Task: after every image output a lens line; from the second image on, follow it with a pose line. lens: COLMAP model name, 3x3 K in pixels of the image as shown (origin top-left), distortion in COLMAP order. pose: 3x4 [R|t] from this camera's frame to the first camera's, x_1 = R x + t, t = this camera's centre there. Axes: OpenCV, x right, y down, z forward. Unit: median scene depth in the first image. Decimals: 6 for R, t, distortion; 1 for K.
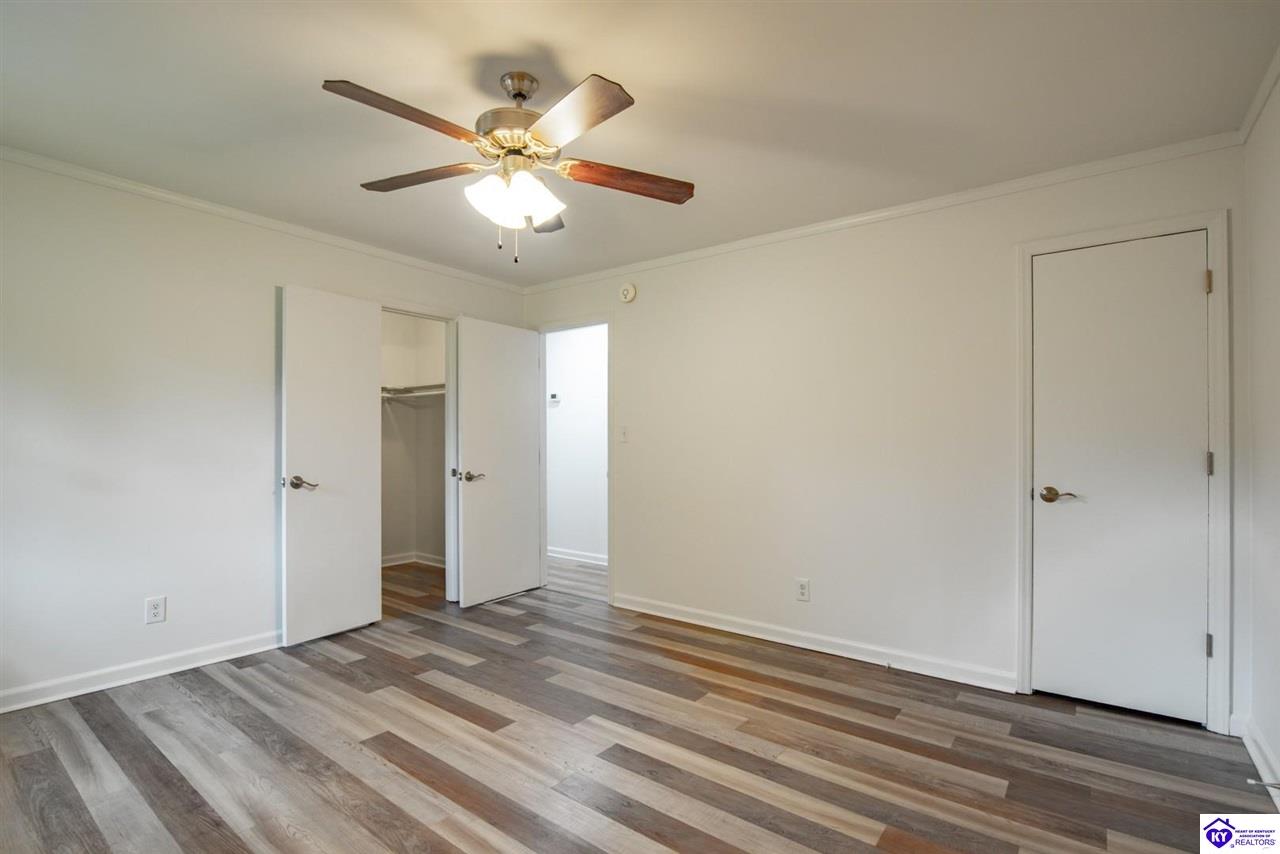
lens RADIAL K [[596.3, 0, 638.6], [0, 596.3, 436.4], [0, 0, 1]] dist [-0.018086, -0.000133]
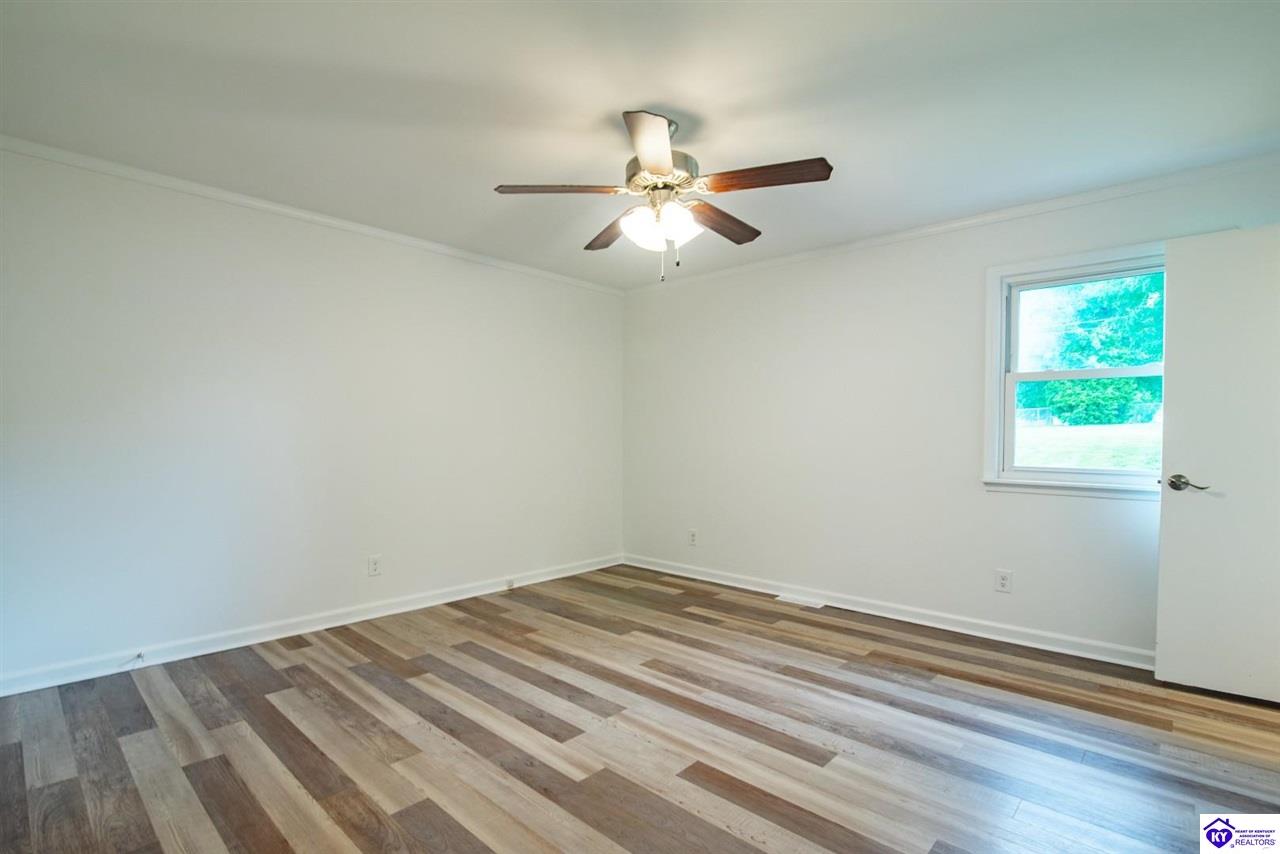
lens RADIAL K [[596.3, 0, 638.6], [0, 596.3, 436.4], [0, 0, 1]] dist [-0.018086, -0.000133]
pose [[-0.995205, -0.012361, 0.097029, -0.244518], [-0.012847, 0.999908, -0.004388, 0.030120], [-0.096966, -0.005614, -0.995272, 1.933286]]
